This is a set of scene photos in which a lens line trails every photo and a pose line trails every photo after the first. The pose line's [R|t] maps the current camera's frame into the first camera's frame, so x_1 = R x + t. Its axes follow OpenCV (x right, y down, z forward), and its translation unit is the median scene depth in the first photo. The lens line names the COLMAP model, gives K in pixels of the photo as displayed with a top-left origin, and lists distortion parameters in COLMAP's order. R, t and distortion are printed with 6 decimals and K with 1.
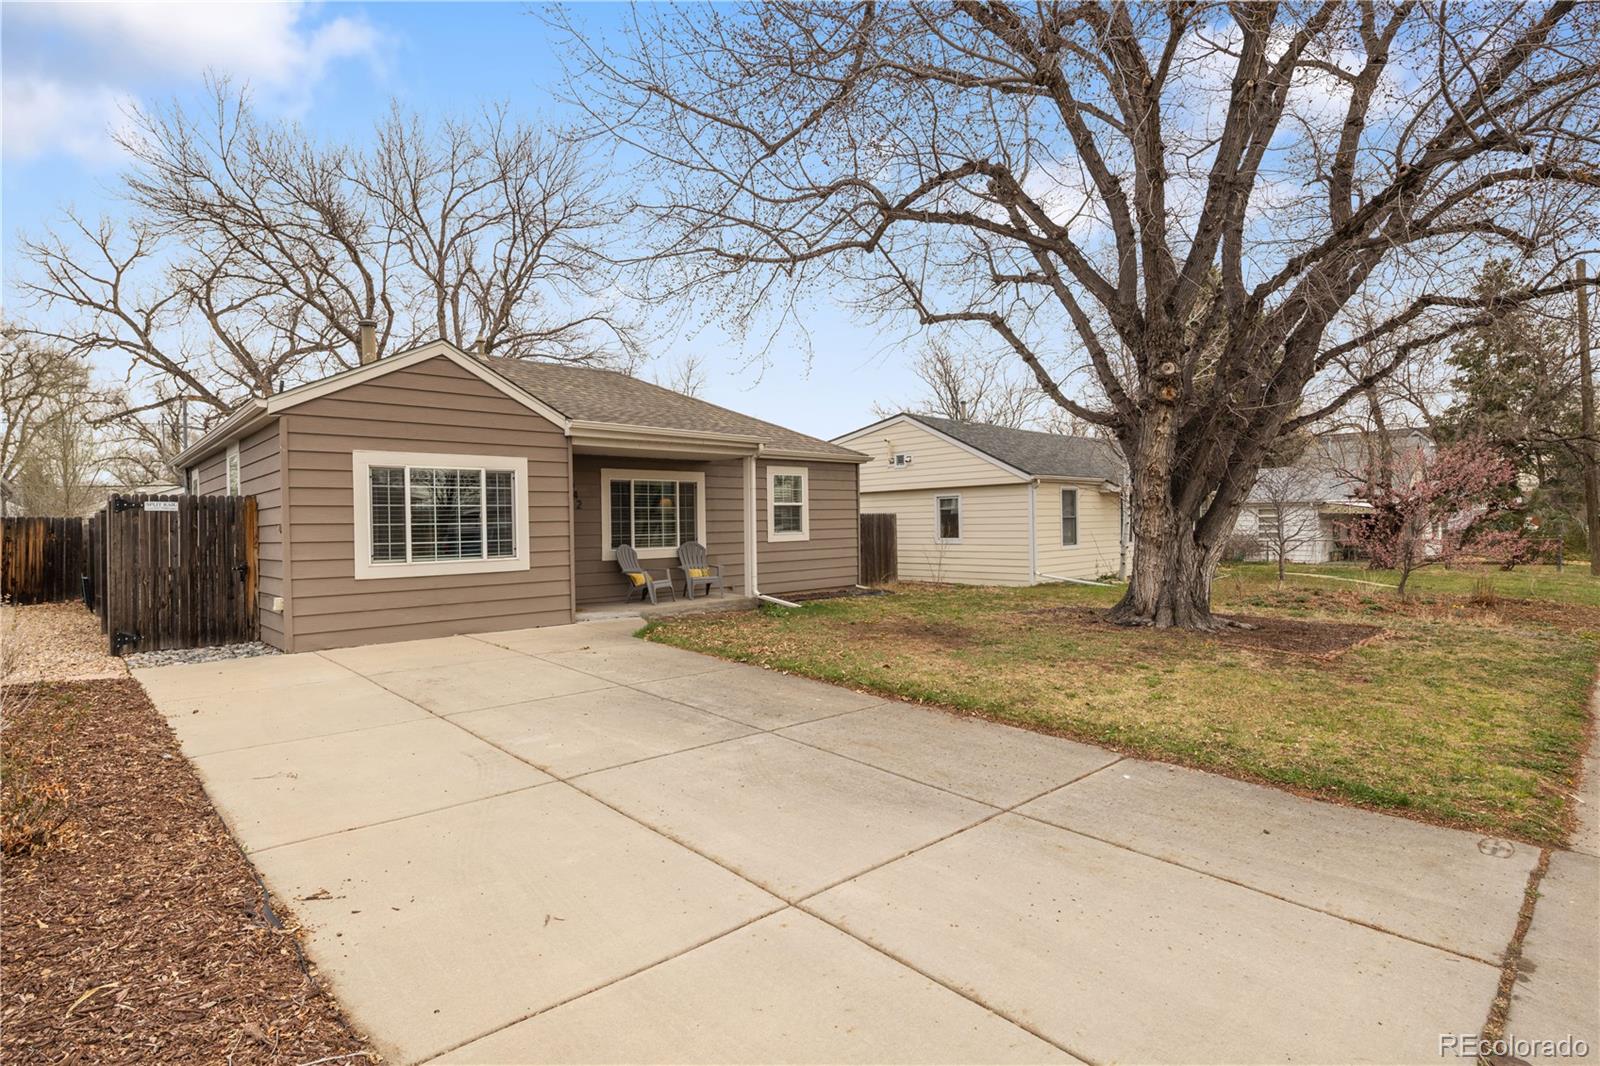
lens RADIAL K [[778.5, 0, 793.5], [0, 778.5, 532.0], [0, 0, 1]] dist [0.005834, -0.004552]
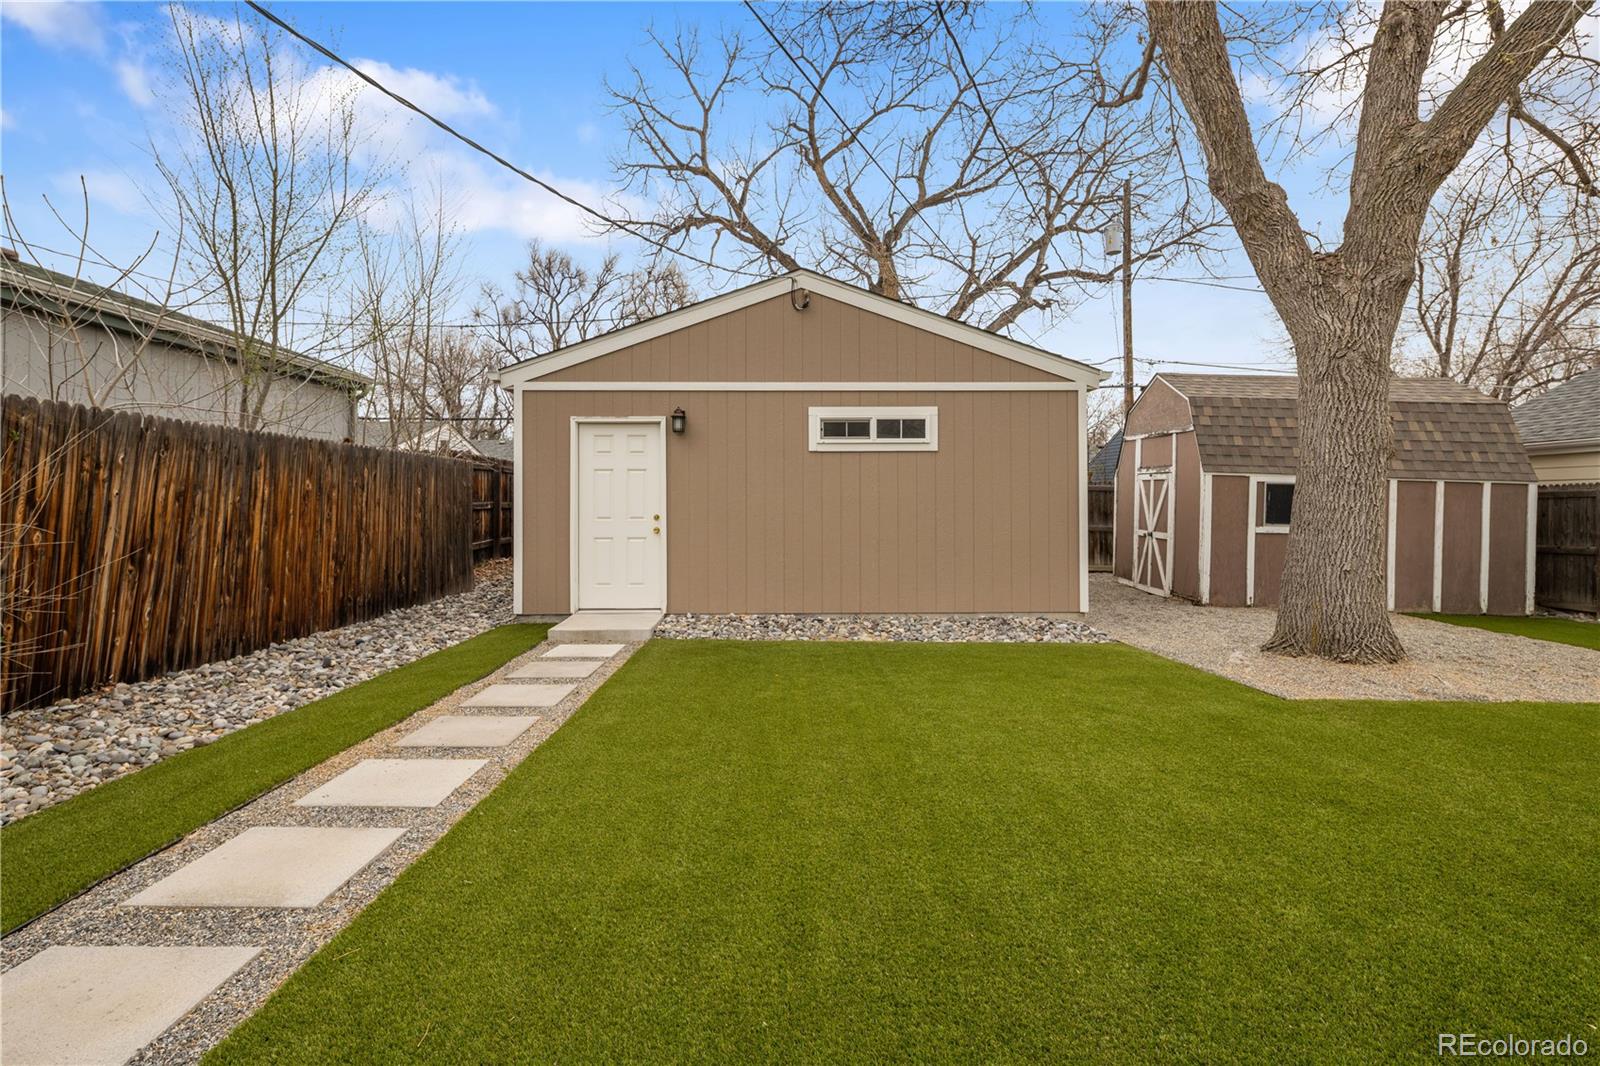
lens RADIAL K [[778.5, 0, 798.3], [0, 778.5, 496.4], [0, 0, 1]] dist [0.005834, -0.004552]
pose [[0.738082, 0.011508, -0.674613, -0.313497], [-0.015965, 0.999872, -0.000410, 0.005674], [0.674522, 0.011073, 0.738172, 0.511694]]
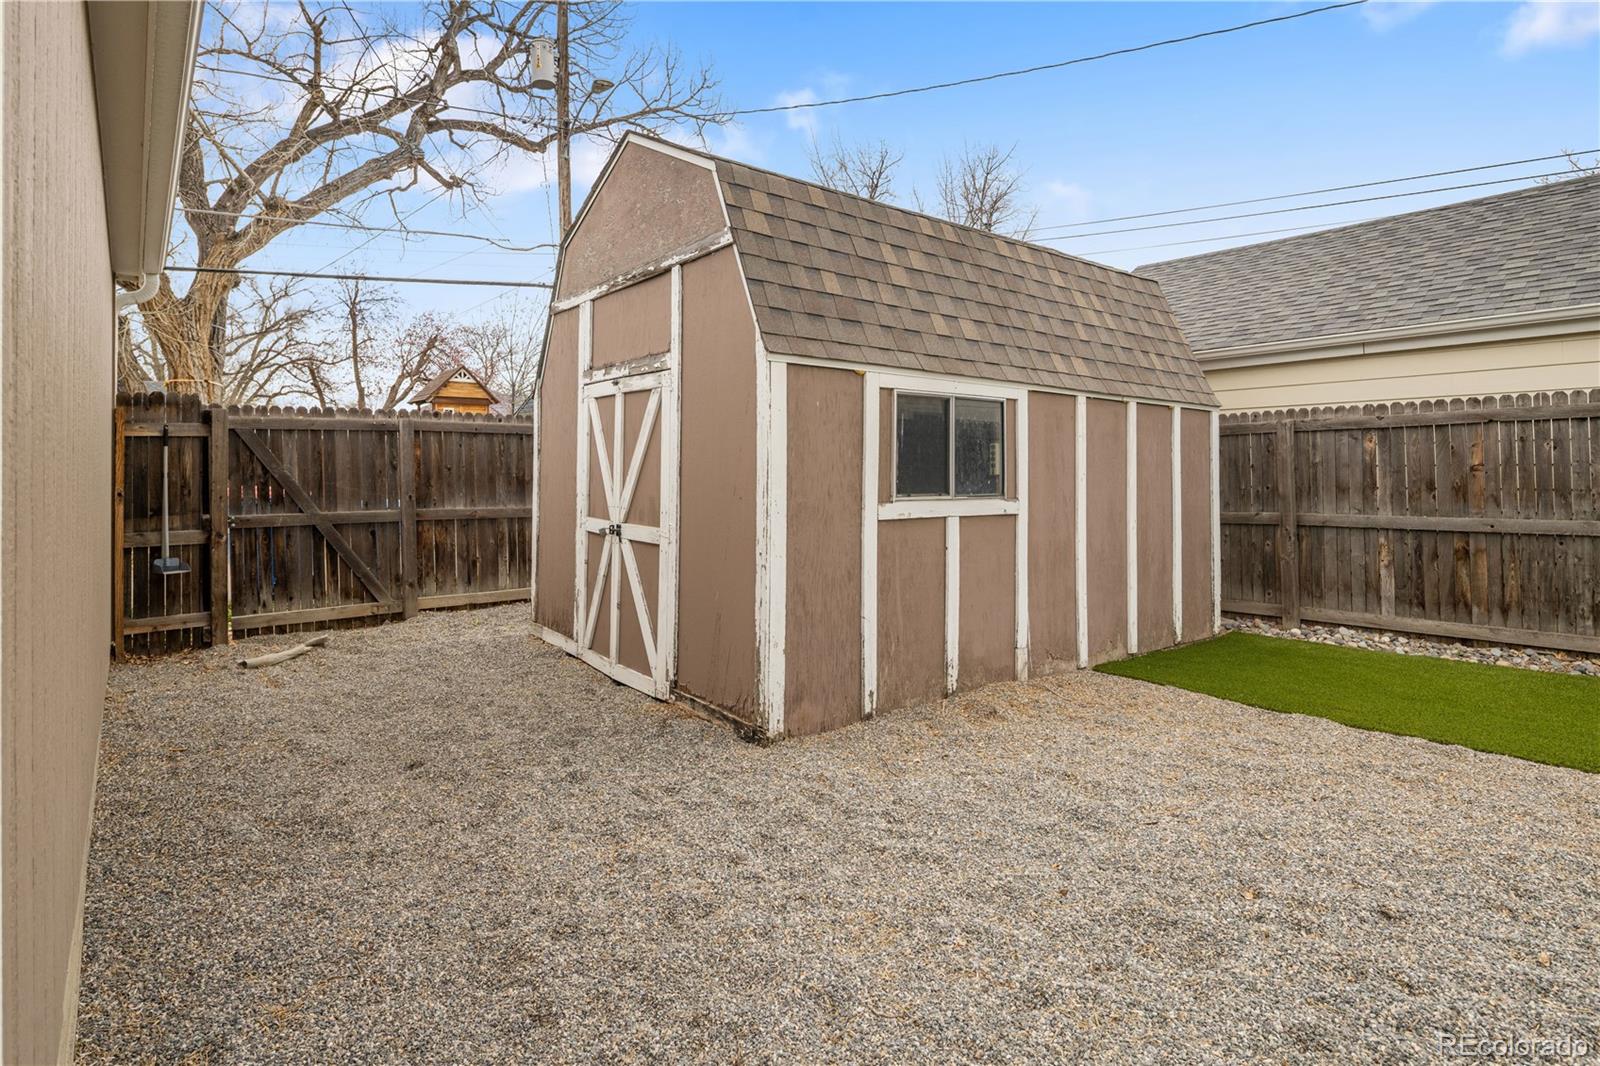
lens RADIAL K [[778.5, 0, 807.1], [0, 778.5, 448.1], [0, 0, 1]] dist [0.005834, -0.004552]
pose [[0.998900, -0.002133, -0.046846, -0.383234], [0.000950, 0.999680, -0.025274, 0.008646], [0.046885, 0.025202, 0.998582, 0.713801]]
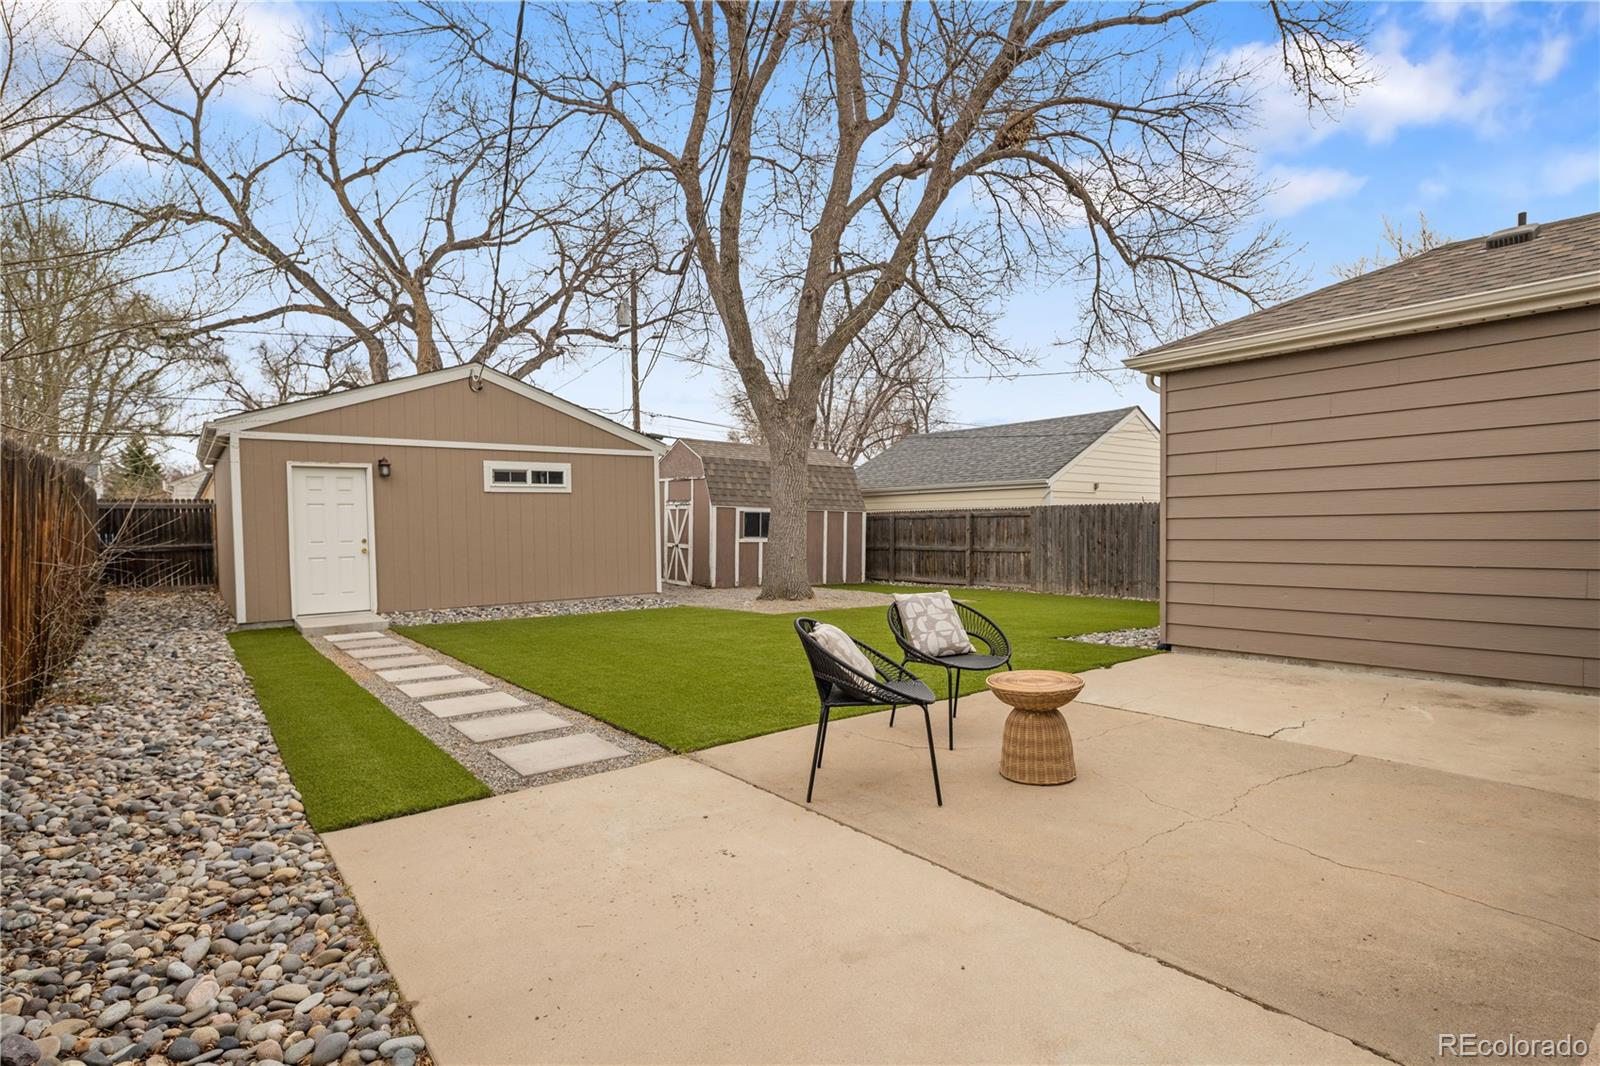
lens RADIAL K [[778.5, 0, 795.7], [0, 778.5, 547.6], [0, 0, 1]] dist [0.005834, -0.004552]
pose [[0.996122, 0.009575, -0.087462, -0.307770], [-0.006877, 0.999493, 0.031094, 0.004613], [0.087716, -0.030371, 0.995682, 0.379119]]
